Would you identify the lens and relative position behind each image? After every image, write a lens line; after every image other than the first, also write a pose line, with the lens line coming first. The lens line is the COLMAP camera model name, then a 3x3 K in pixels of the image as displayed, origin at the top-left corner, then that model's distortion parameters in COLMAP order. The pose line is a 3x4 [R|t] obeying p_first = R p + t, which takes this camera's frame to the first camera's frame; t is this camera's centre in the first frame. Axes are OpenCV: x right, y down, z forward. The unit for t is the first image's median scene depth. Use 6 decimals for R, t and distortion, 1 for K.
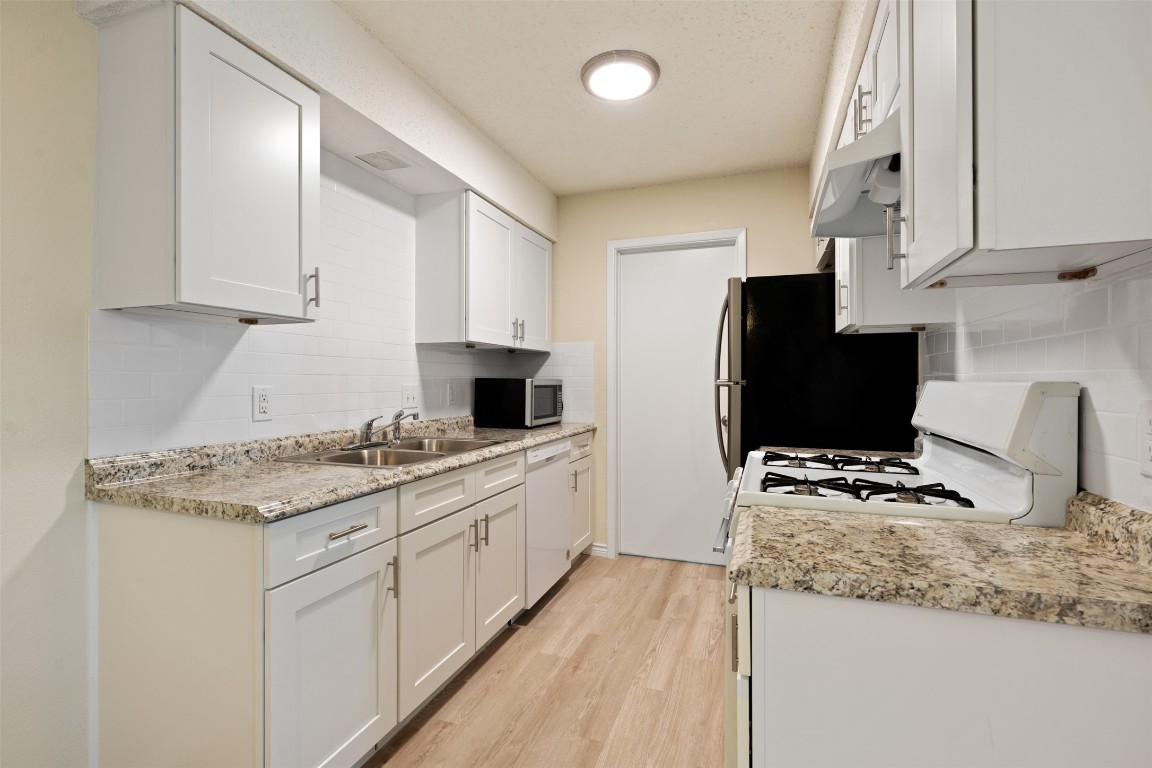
lens RADIAL K [[523.0, 0, 568.3], [0, 523.0, 383.2], [0, 0, 1]] dist [-0.001072, -0.000292]
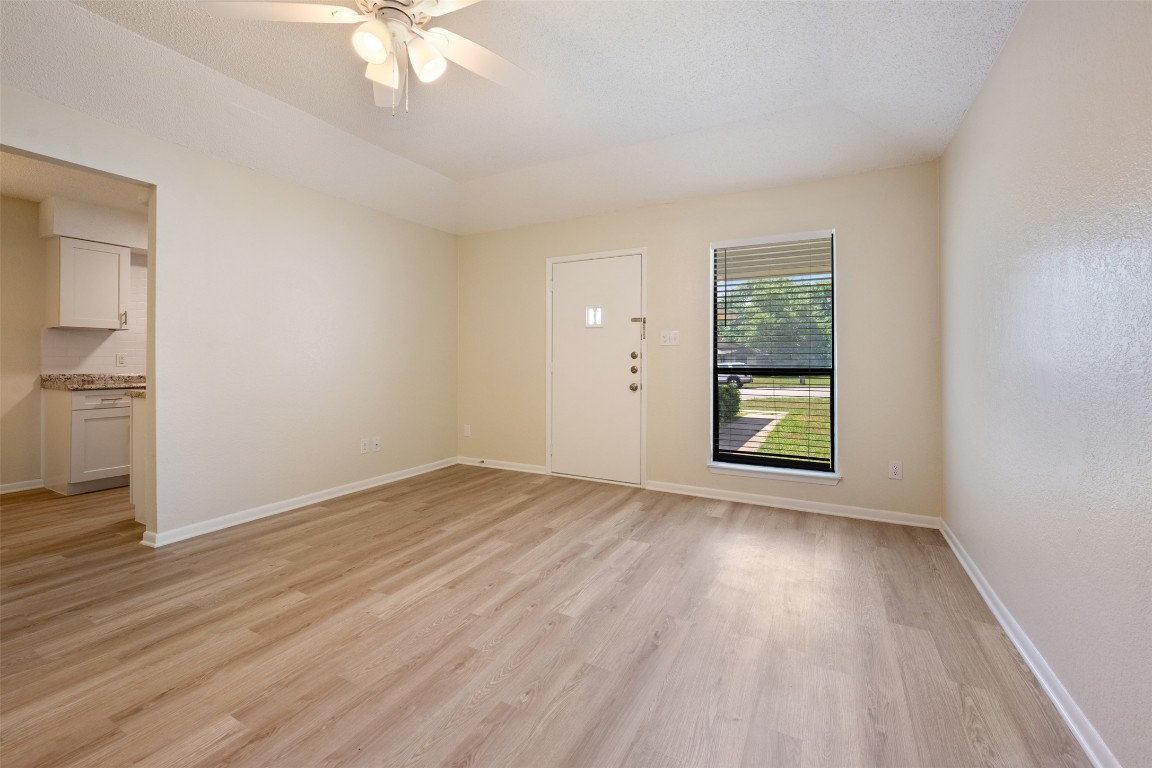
lens RADIAL K [[468.7, 0, 570.2], [0, 468.7, 357.3], [0, 0, 1]] dist [0.001534, -0.000158]
pose [[0.990013, 0.002464, -0.140957, 1.843036], [-0.004356, 0.999904, -0.013120, 0.041734], [0.140911, 0.013603, 0.989929, -0.953380]]
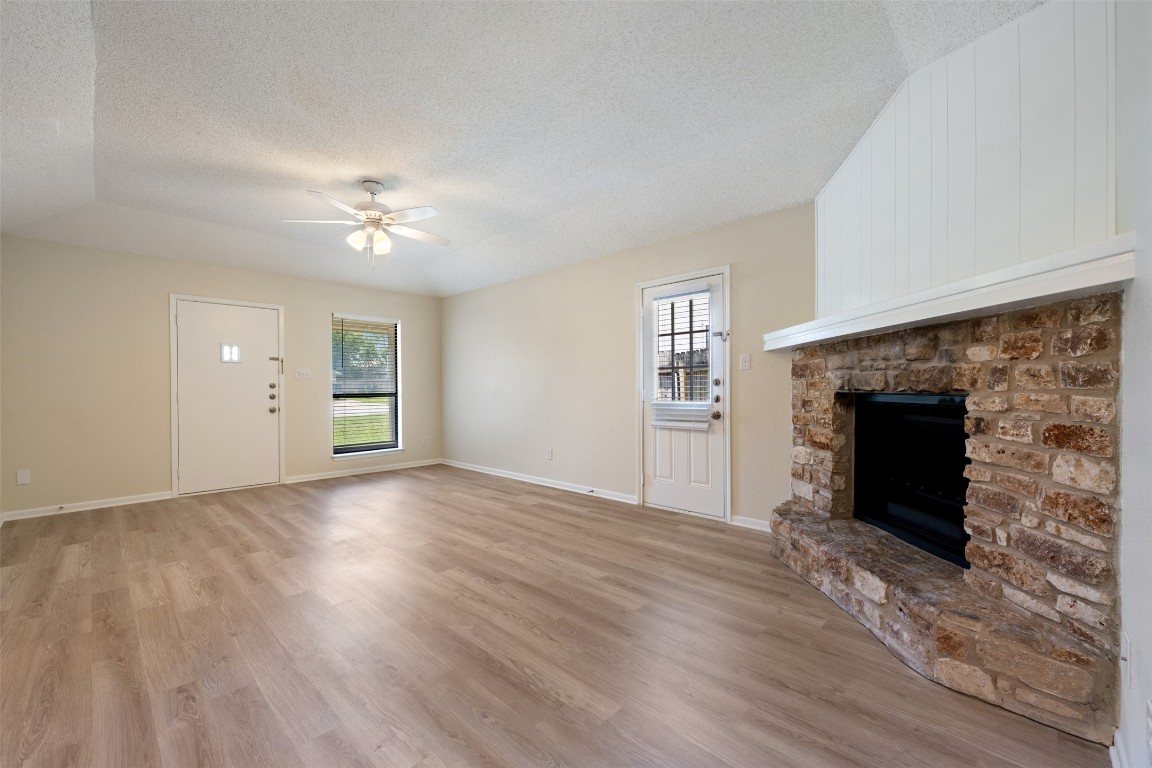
lens RADIAL K [[468.7, 0, 571.8], [0, 468.7, 396.3], [0, 0, 1]] dist [0.001534, -0.000158]
pose [[0.408014, -0.015820, 0.912839, 0.105276], [0.008922, 0.999871, 0.013341, 0.044401], [-0.912932, 0.002701, 0.408102, -1.551290]]
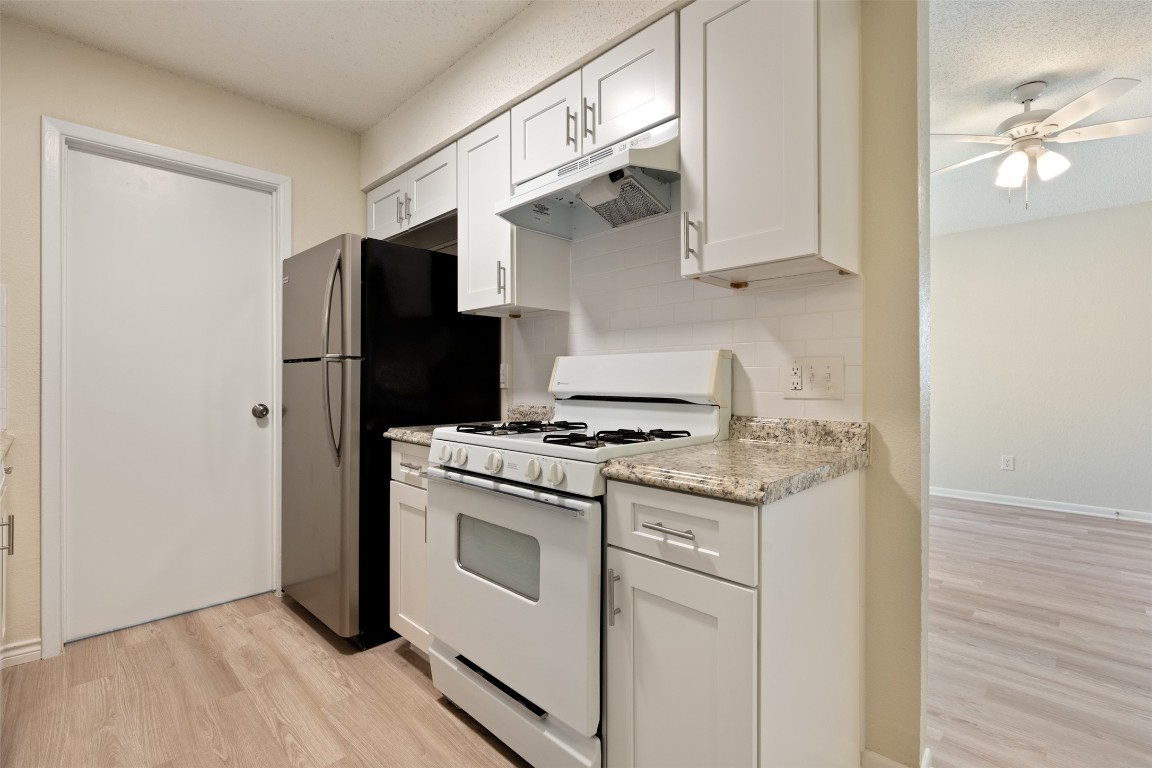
lens RADIAL K [[523.0, 0, 579.2], [0, 523.0, 382.2], [0, 0, 1]] dist [-0.001072, -0.000292]
pose [[0.407129, -0.001776, 0.913369, -0.358943], [0.003206, 0.999995, 0.000515, 0.046438], [-0.913365, 0.002719, 0.407133, 0.368270]]
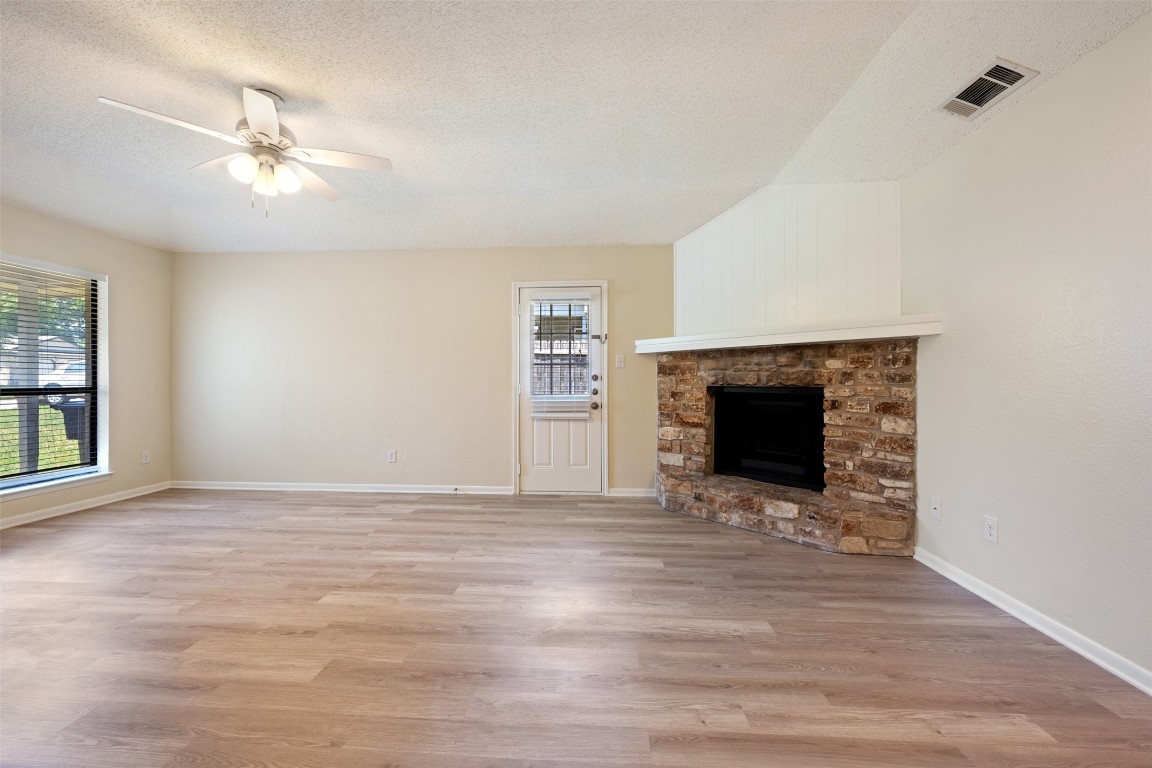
lens RADIAL K [[468.7, 0, 574.4], [0, 468.7, 383.4], [0, 0, 1]] dist [0.001534, -0.000158]
pose [[-0.276513, -0.002380, 0.961007, -0.039446], [0.004966, 0.999980, 0.003905, 0.036935], [-0.960997, 0.005852, -0.276496, -0.610715]]
